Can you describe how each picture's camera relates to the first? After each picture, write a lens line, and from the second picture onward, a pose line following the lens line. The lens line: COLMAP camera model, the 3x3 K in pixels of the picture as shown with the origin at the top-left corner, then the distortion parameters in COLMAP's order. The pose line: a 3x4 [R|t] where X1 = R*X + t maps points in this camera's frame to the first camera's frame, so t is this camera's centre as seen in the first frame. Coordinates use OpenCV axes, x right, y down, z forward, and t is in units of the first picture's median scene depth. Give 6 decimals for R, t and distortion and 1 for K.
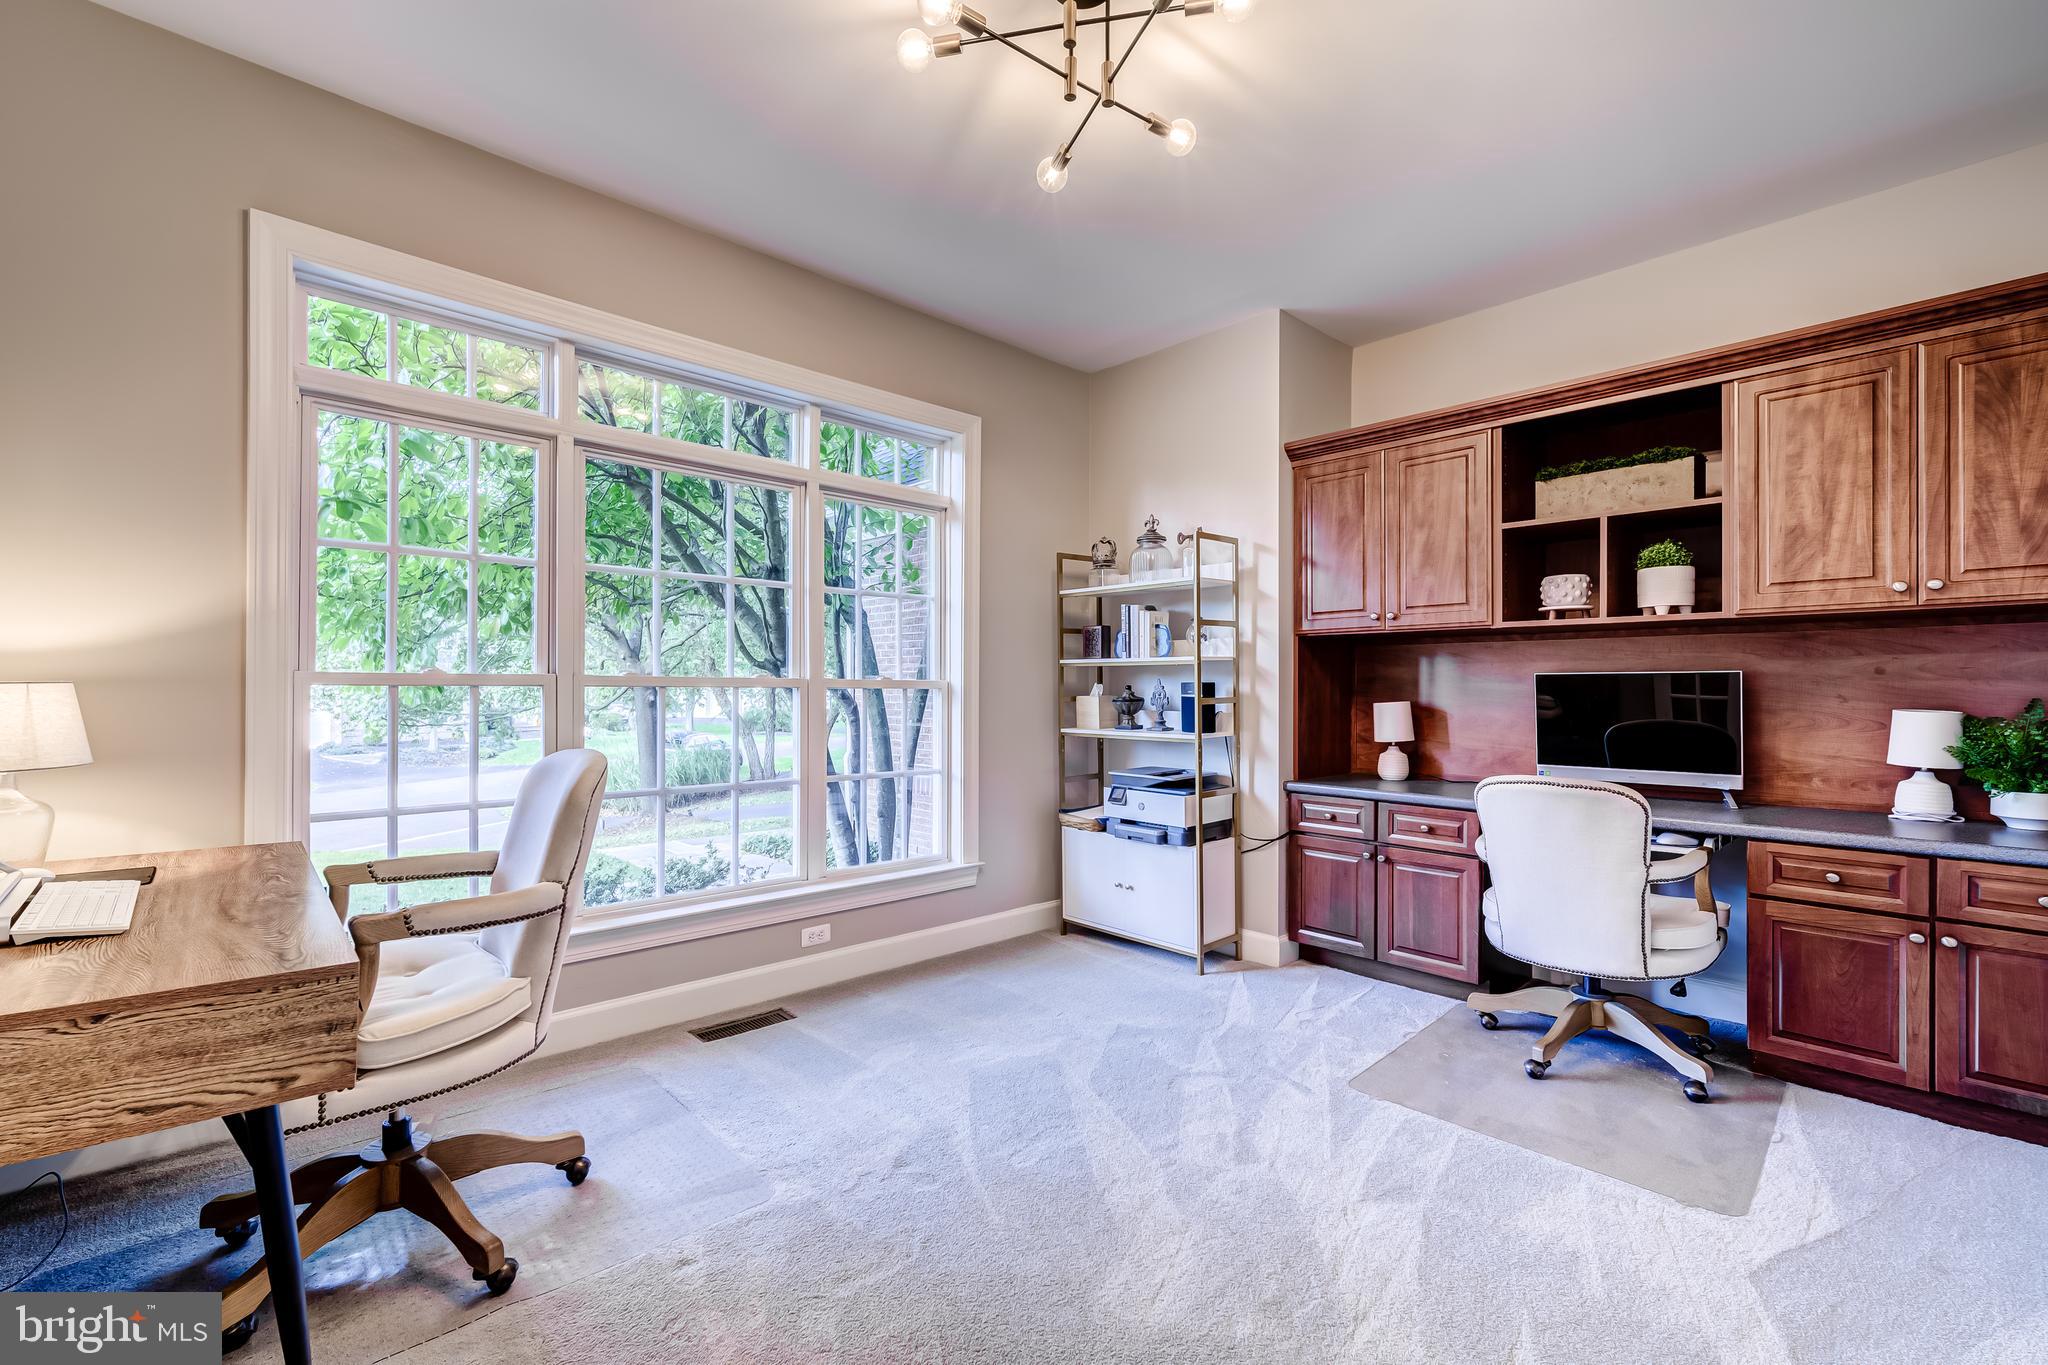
lens RADIAL K [[891.5, 0, 1035.2], [0, 891.5, 688.7], [0, 0, 1]] dist [0.002201, 0.000635]
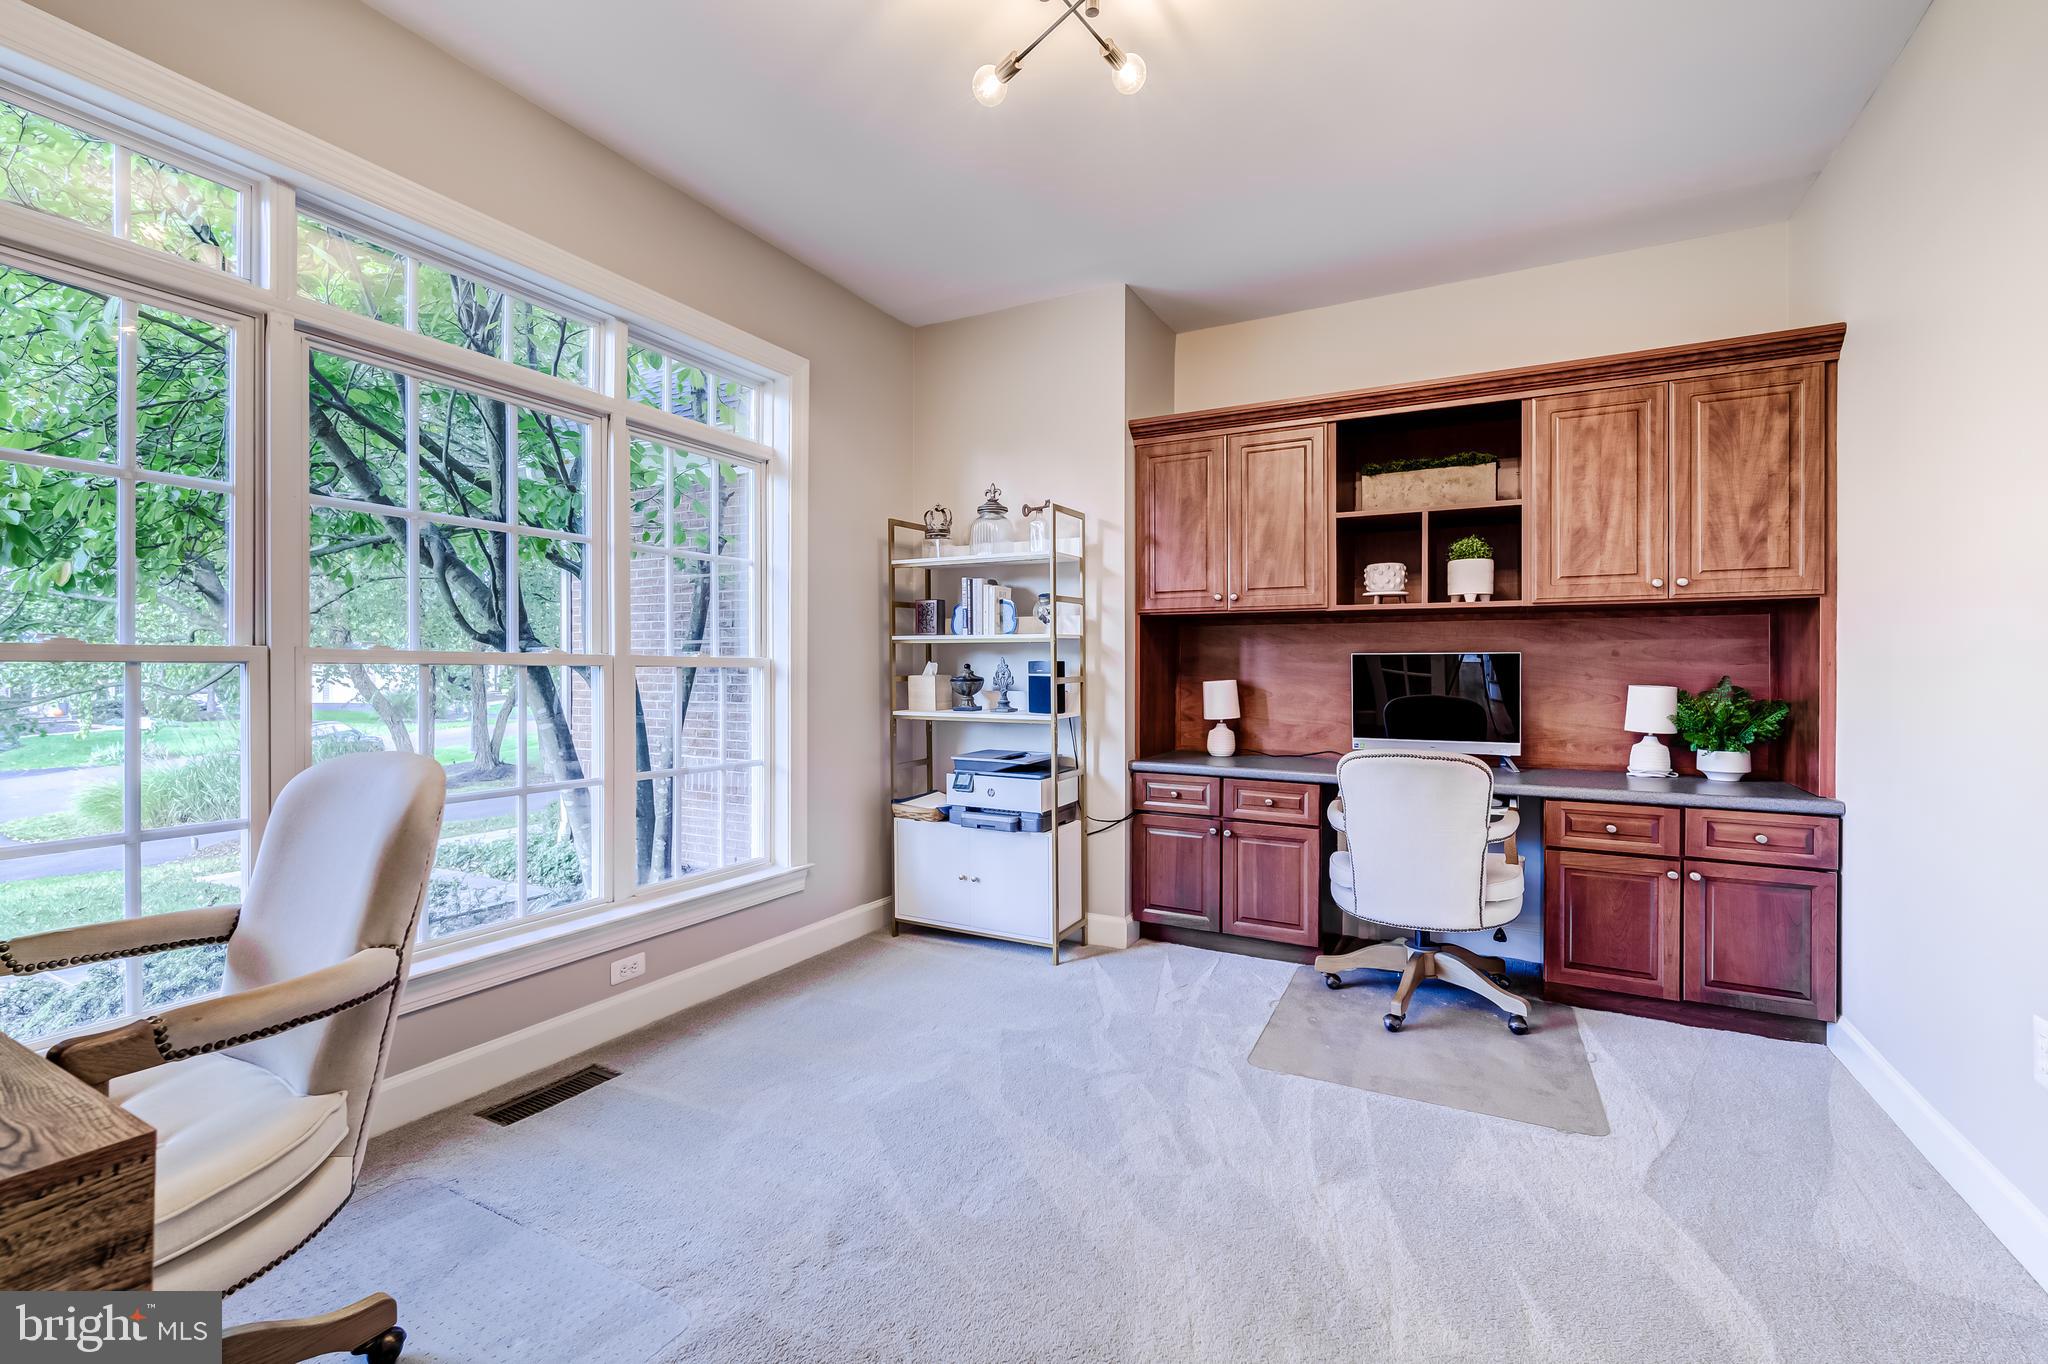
lens RADIAL K [[891.5, 0, 1015.4], [0, 891.5, 670.5], [0, 0, 1]] dist [0.002201, 0.000635]
pose [[0.945553, -0.000259, 0.325468, -0.195739], [-0.000733, 0.999995, 0.002924, 0.000412], [-0.325467, -0.003003, 0.945549, 0.122834]]
